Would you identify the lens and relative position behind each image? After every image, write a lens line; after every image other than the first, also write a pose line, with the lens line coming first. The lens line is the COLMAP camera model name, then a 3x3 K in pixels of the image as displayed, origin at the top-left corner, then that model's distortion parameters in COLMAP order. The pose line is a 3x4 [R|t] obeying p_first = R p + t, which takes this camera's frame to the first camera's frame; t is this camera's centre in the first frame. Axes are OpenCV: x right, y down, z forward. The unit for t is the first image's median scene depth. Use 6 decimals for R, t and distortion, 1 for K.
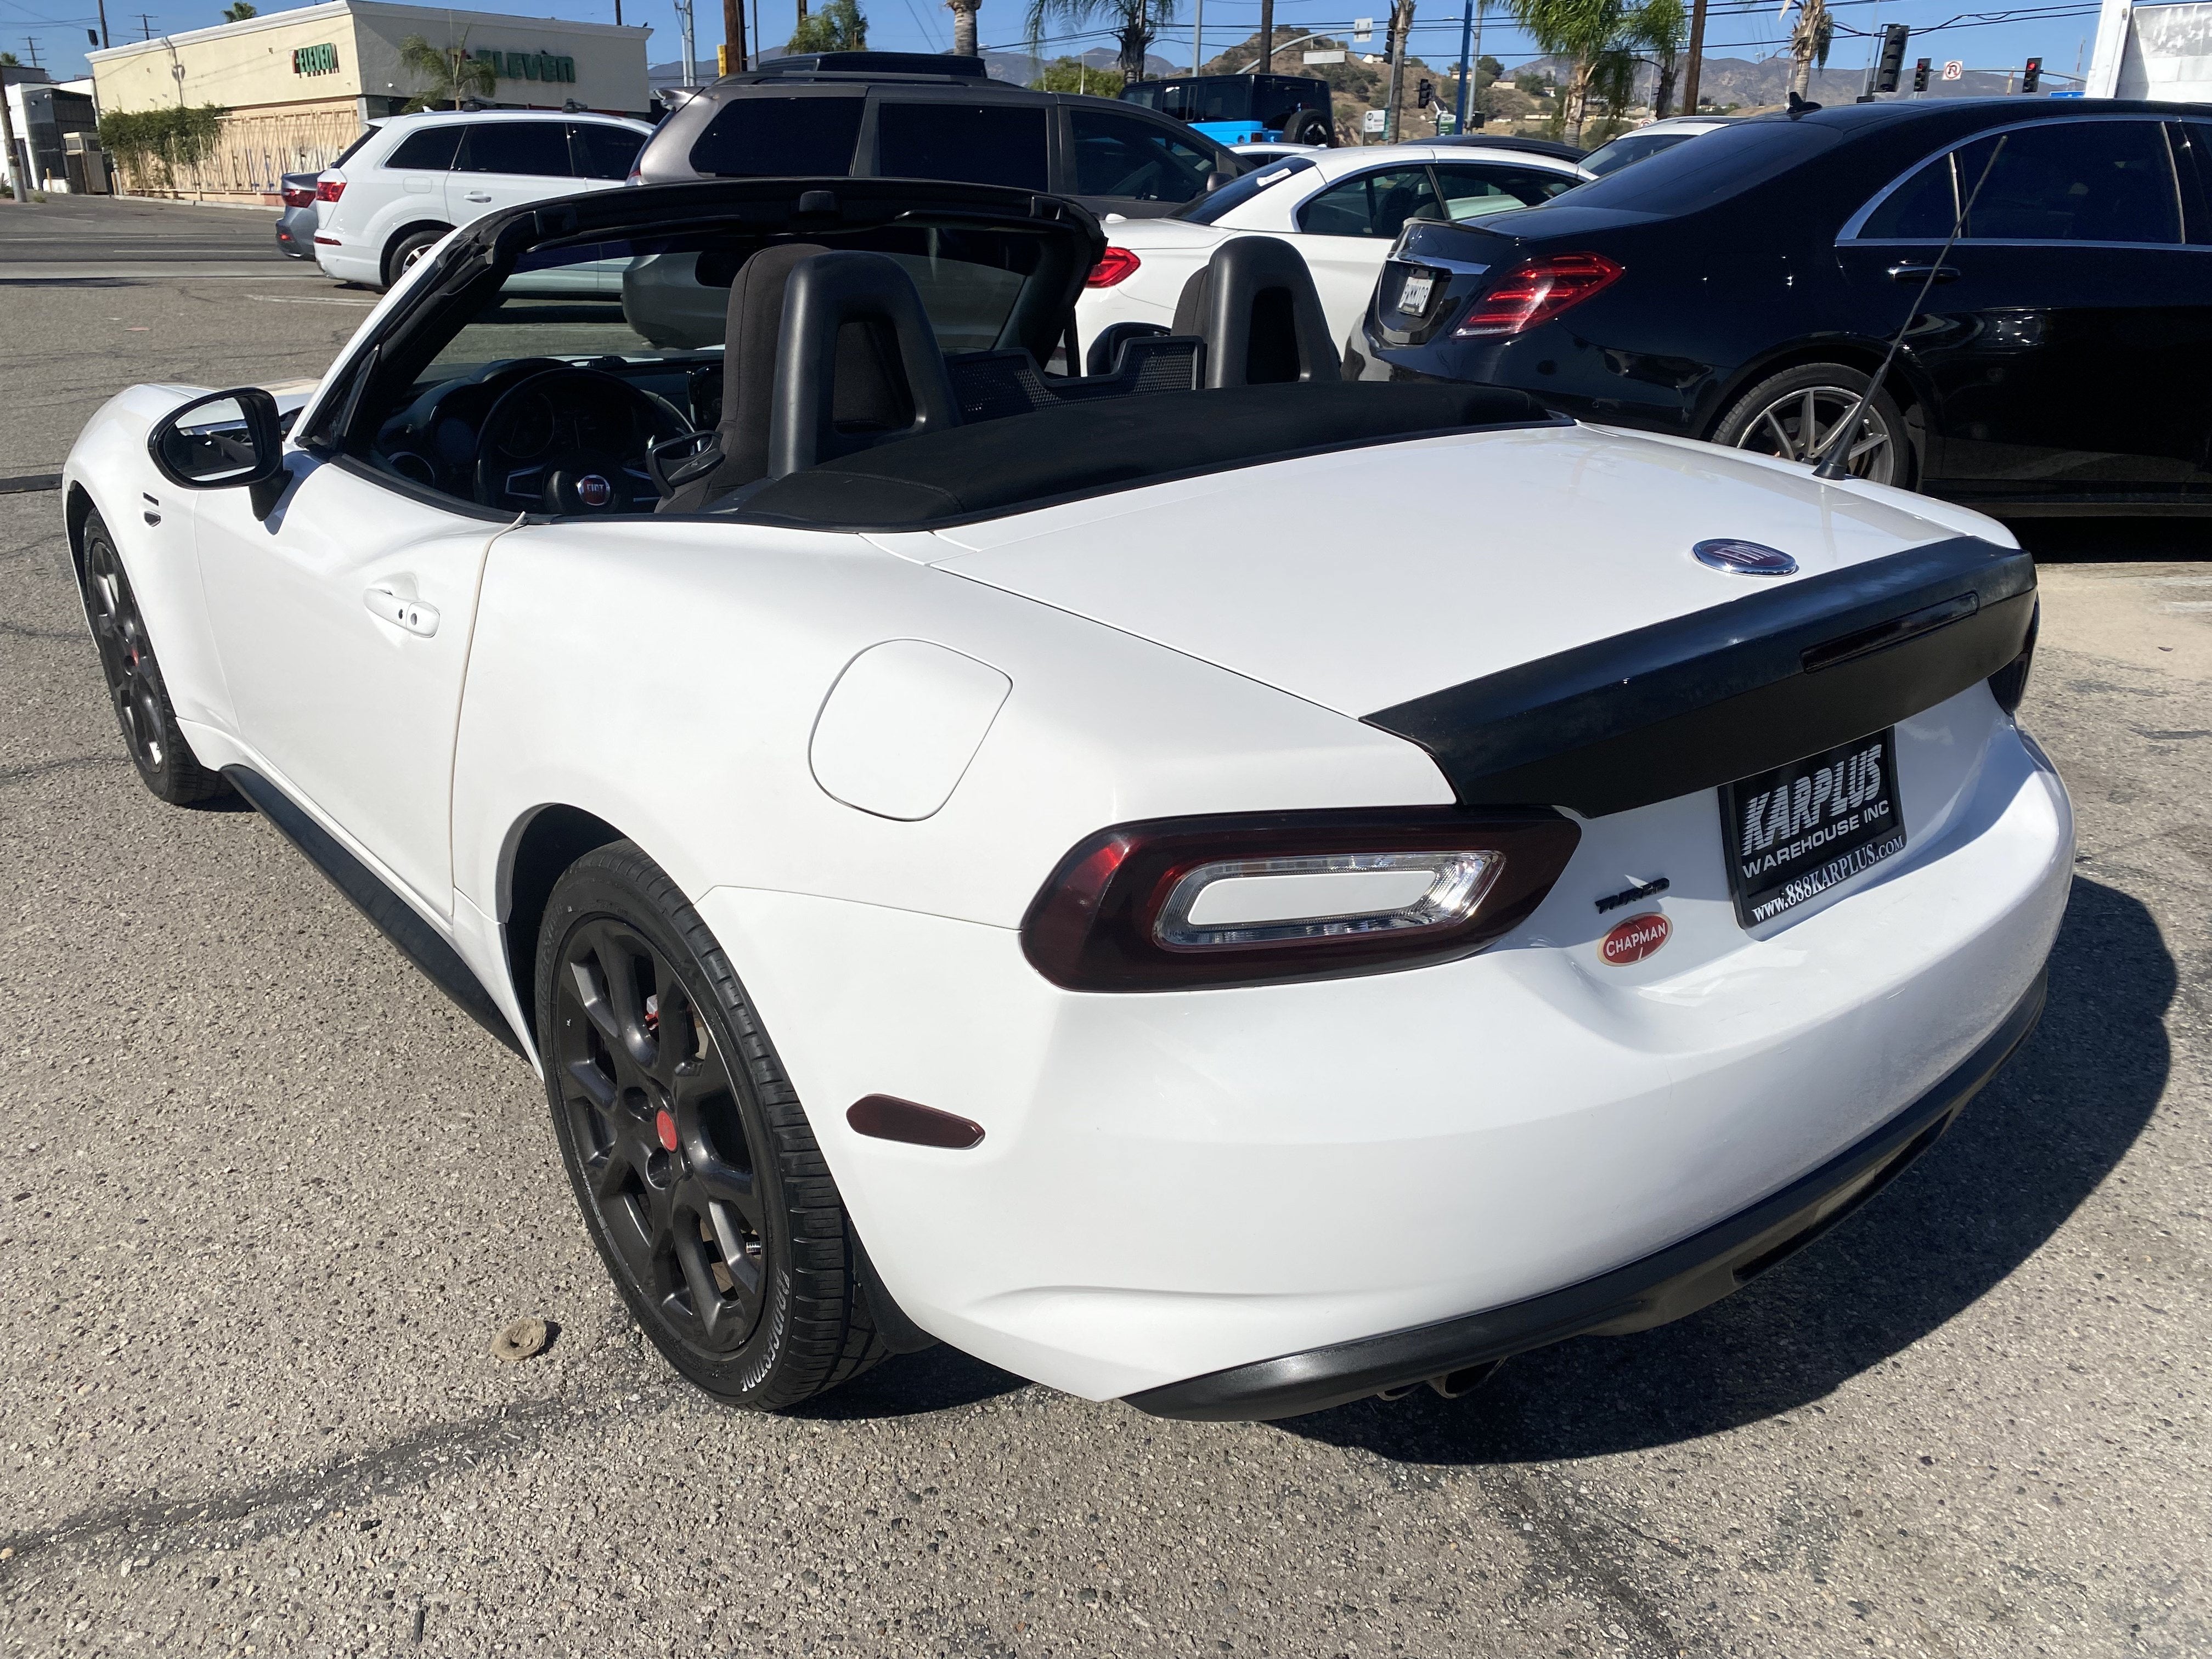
lens RADIAL K [[1742.5, 0, 1215.2], [0, 1742.5, 775.1], [0, 0, 1]] dist [0.001821, -0.006694]
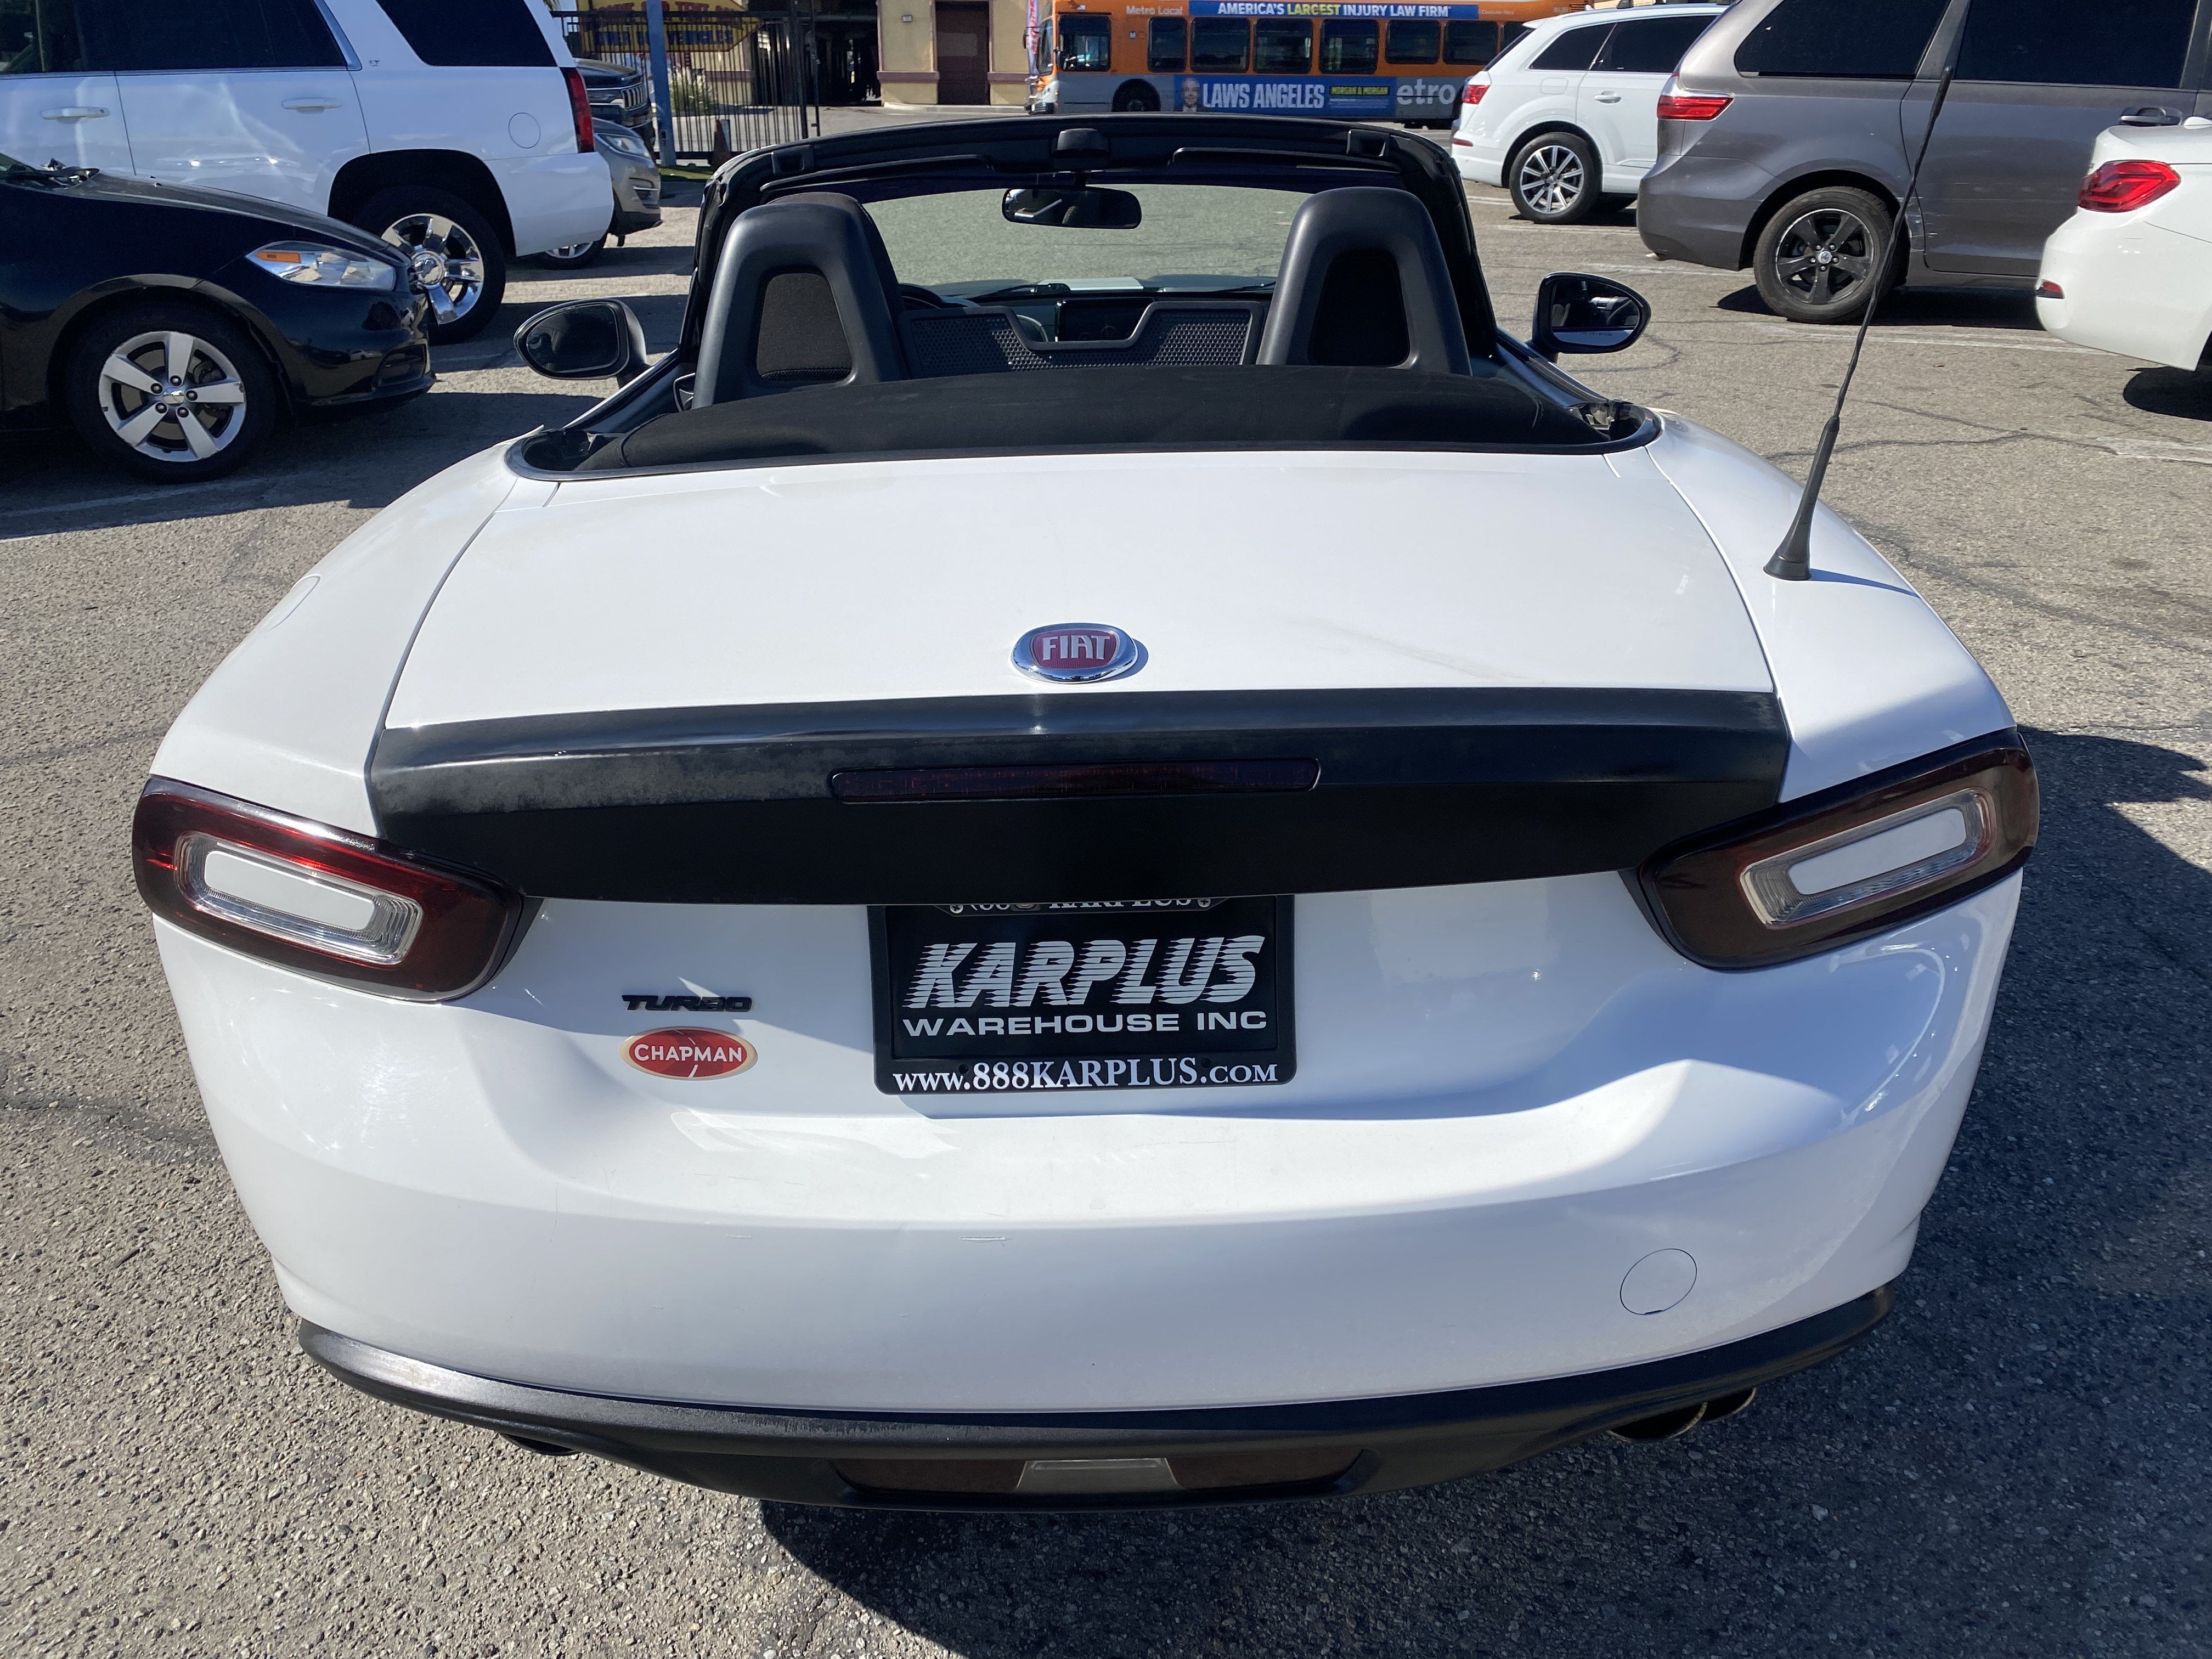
lens RADIAL K [[1734.7, 0, 1110.9], [0, 1734.7, 791.4], [0, 0, 1]] dist [0.102553, -0.153469]
pose [[0.743363, 0.233655, -0.626751, 0.837788], [-0.195584, 0.971981, 0.130384, -0.171667], [0.639655, 0.025660, 0.768234, 0.425401]]
